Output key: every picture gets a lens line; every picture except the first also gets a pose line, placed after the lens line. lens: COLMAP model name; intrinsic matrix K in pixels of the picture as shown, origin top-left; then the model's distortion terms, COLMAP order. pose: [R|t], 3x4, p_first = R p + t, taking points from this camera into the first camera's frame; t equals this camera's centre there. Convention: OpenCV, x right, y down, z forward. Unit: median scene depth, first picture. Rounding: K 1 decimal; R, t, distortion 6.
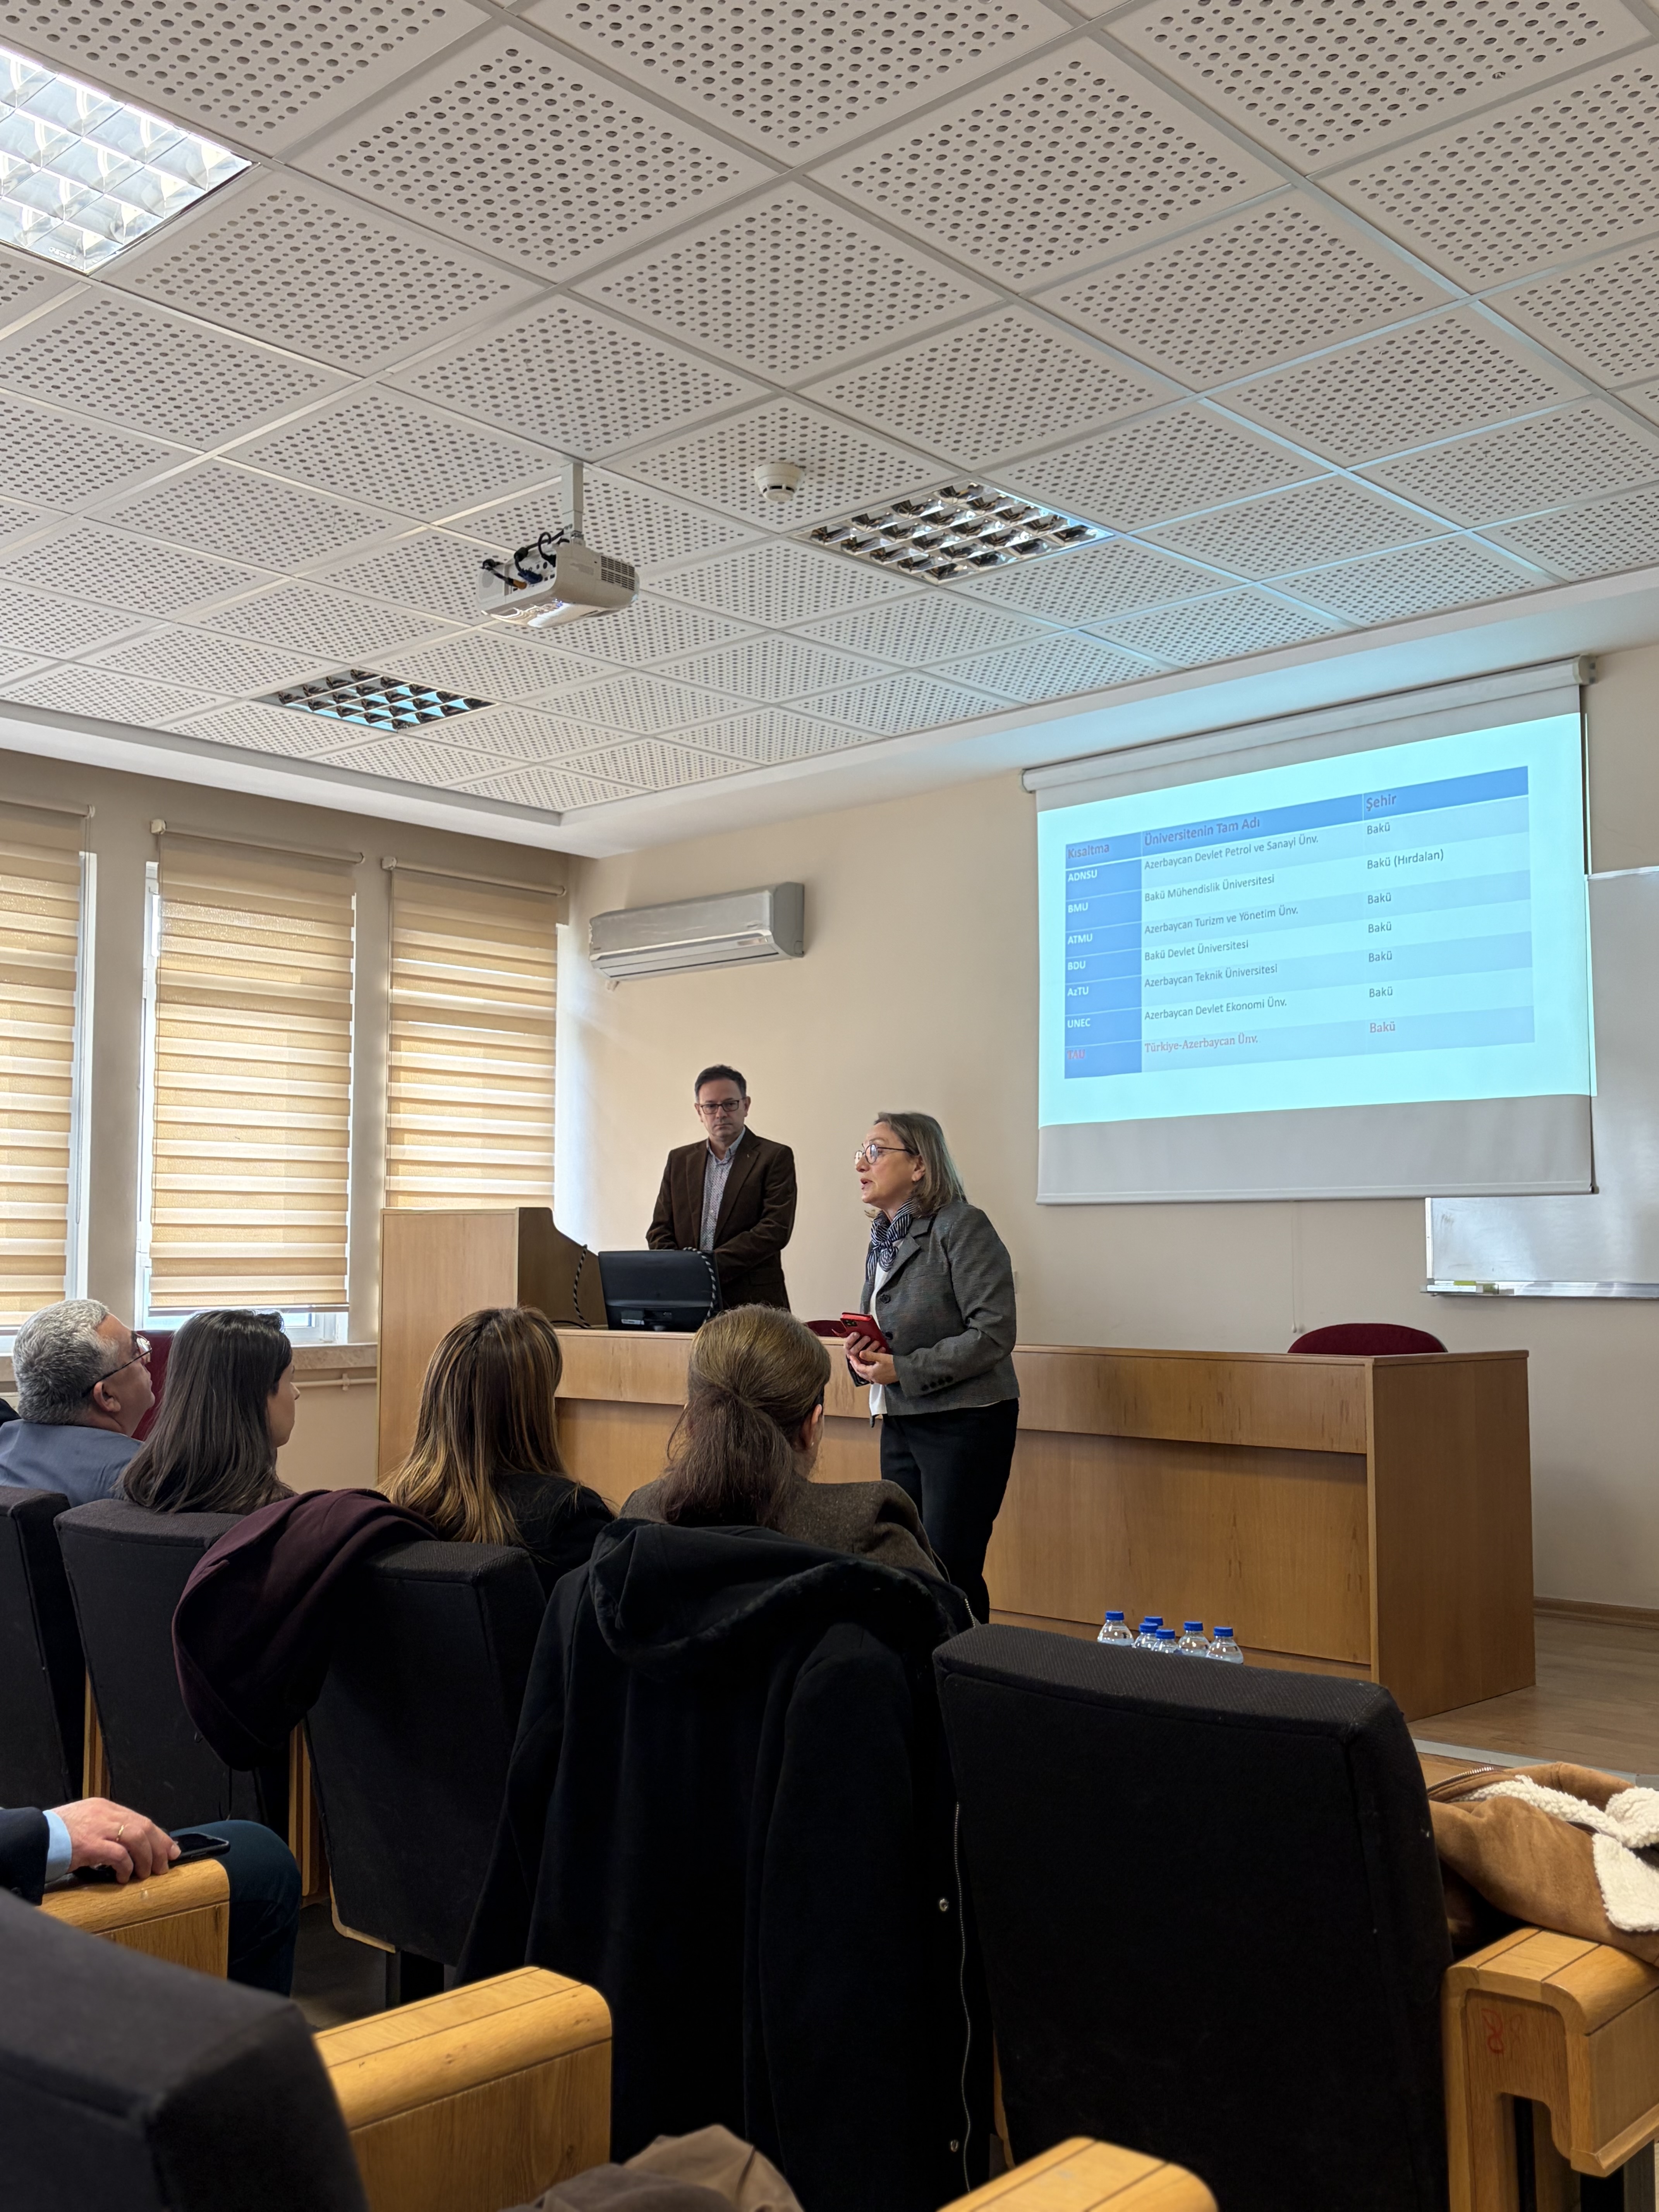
lens RADIAL K [[2120.3, 0, 853.2], [0, 2120.3, 1096.7], [0, 0, 1]] dist [0.047671, 0.000000]
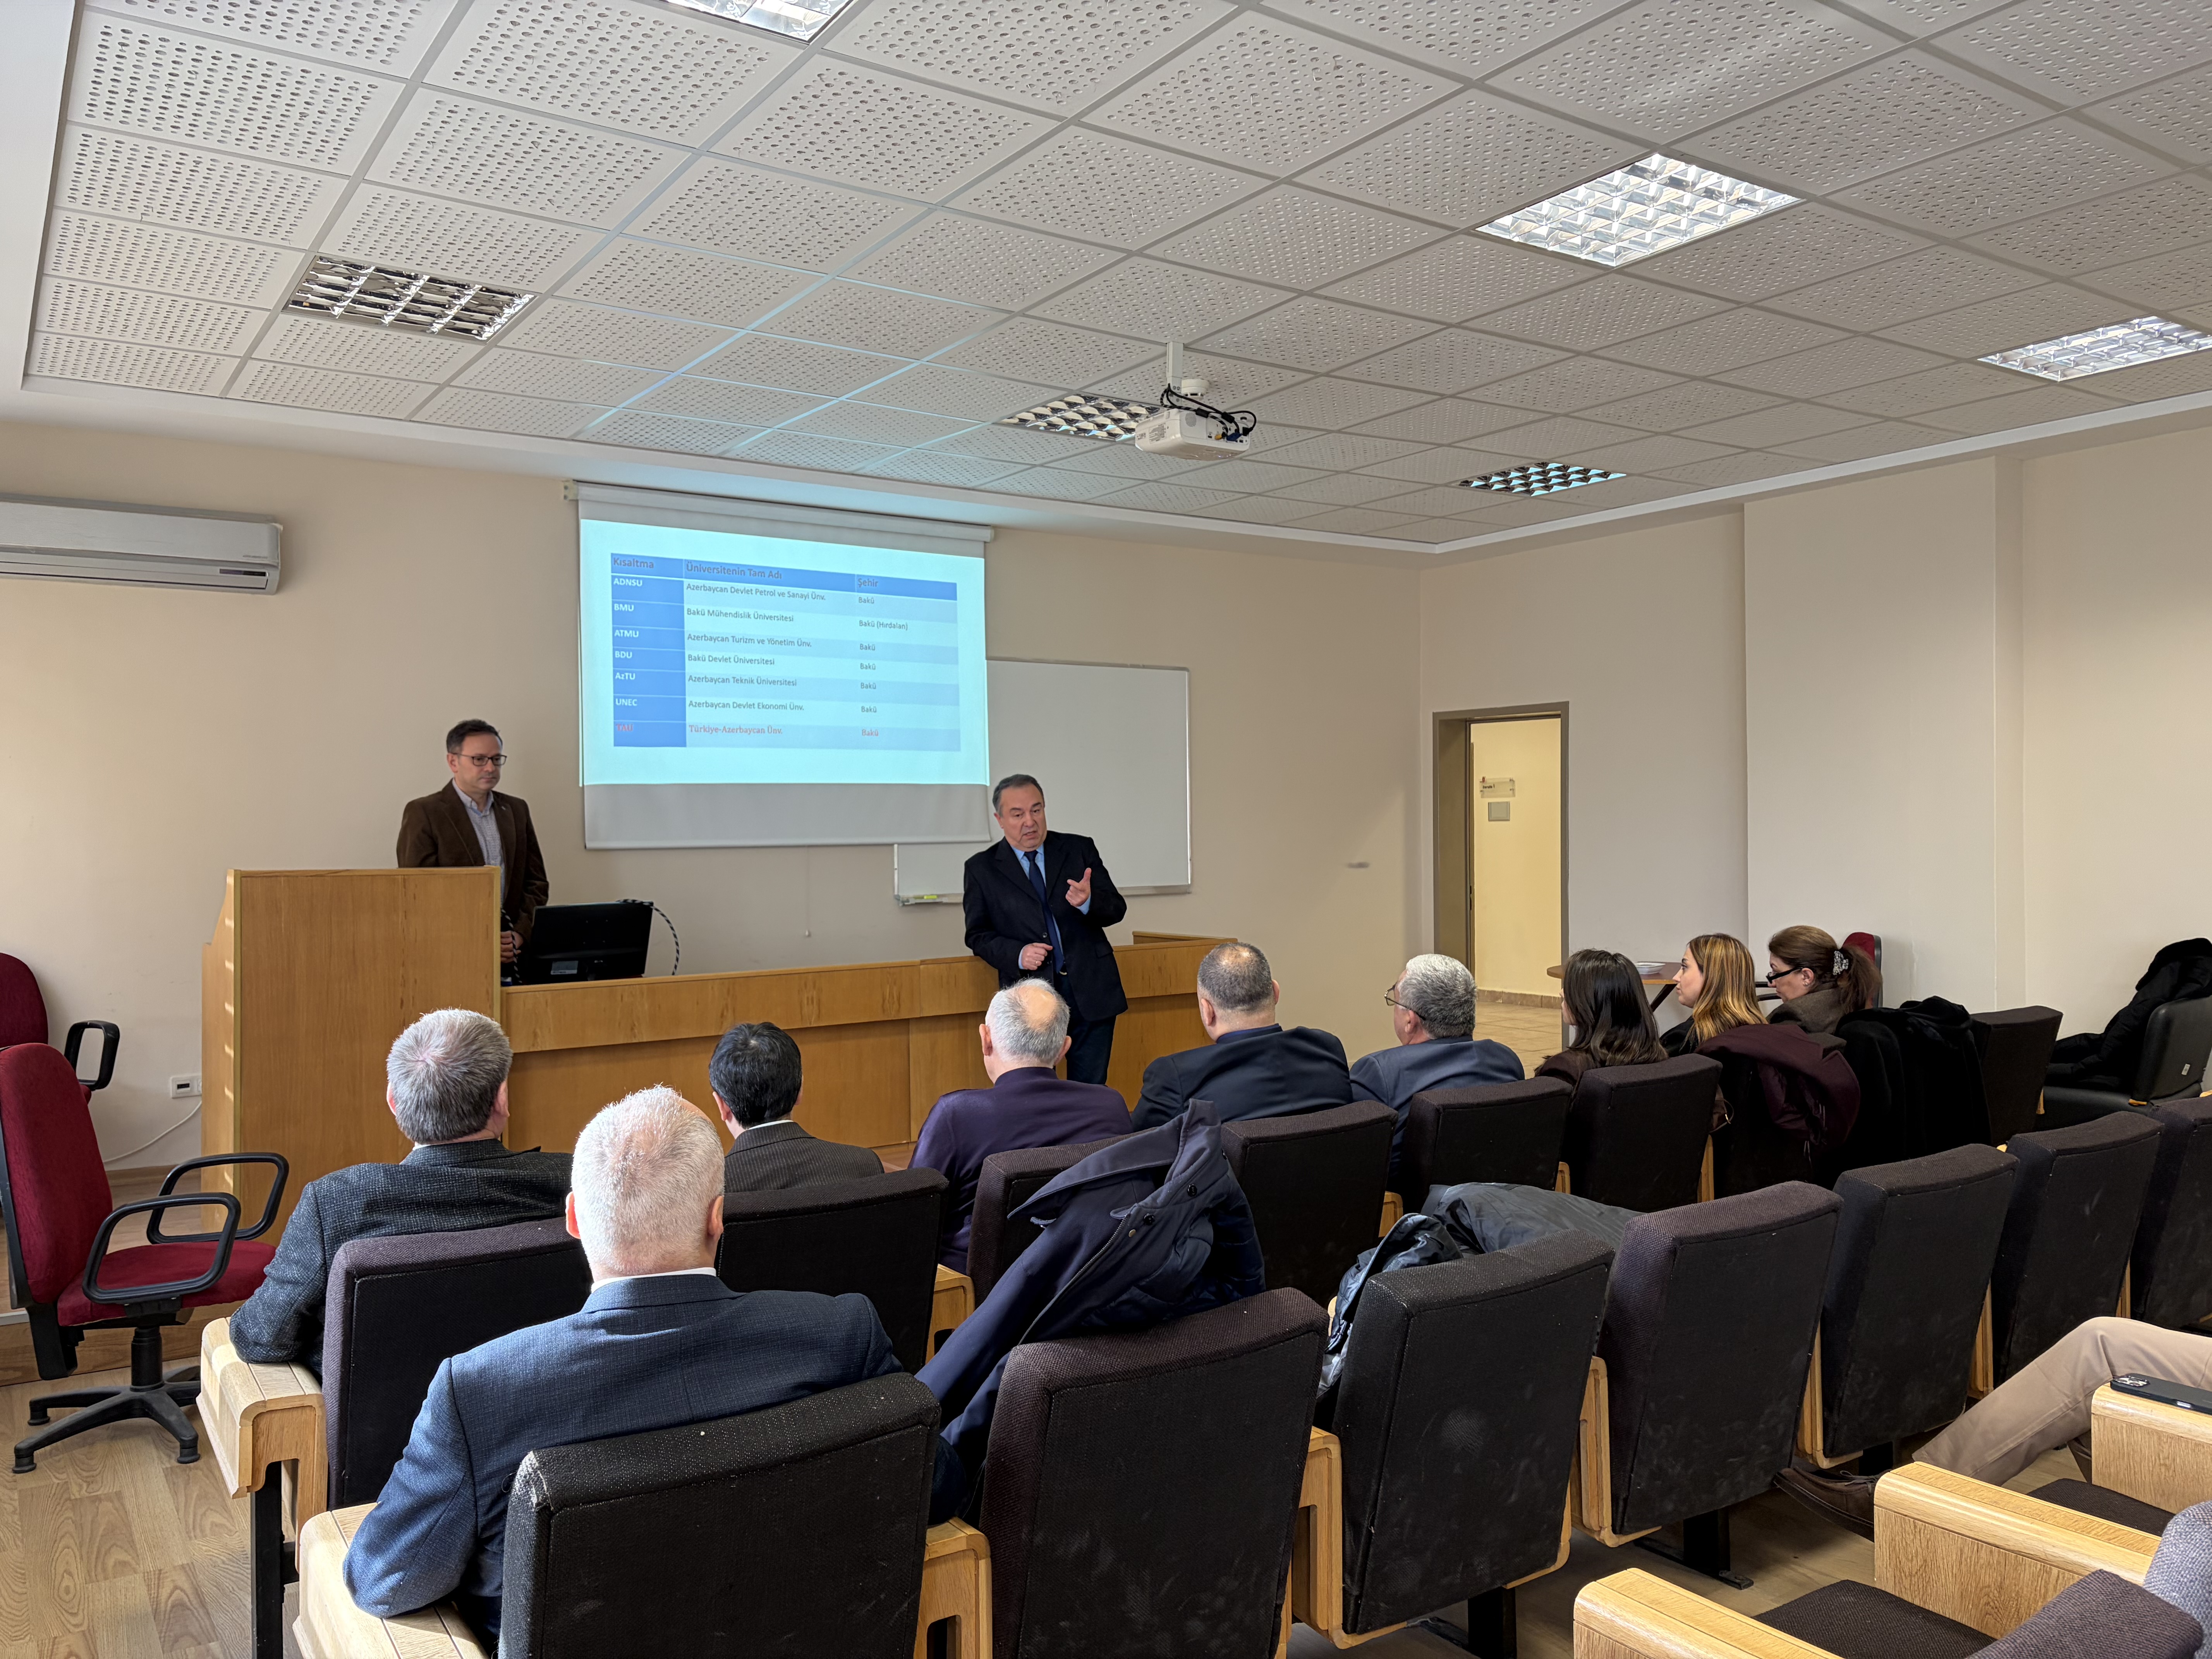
lens RADIAL K [[1690.3, 0, 1161.8], [0, 1690.3, 853.5], [0, 0, 1]] dist [0.024179, -0.011351]
pose [[0.204015, -0.024162, 0.978669, -0.911494], [-0.073723, 0.996477, 0.039971, -0.010188], [-0.976188, -0.080305, 0.201515, 0.551379]]
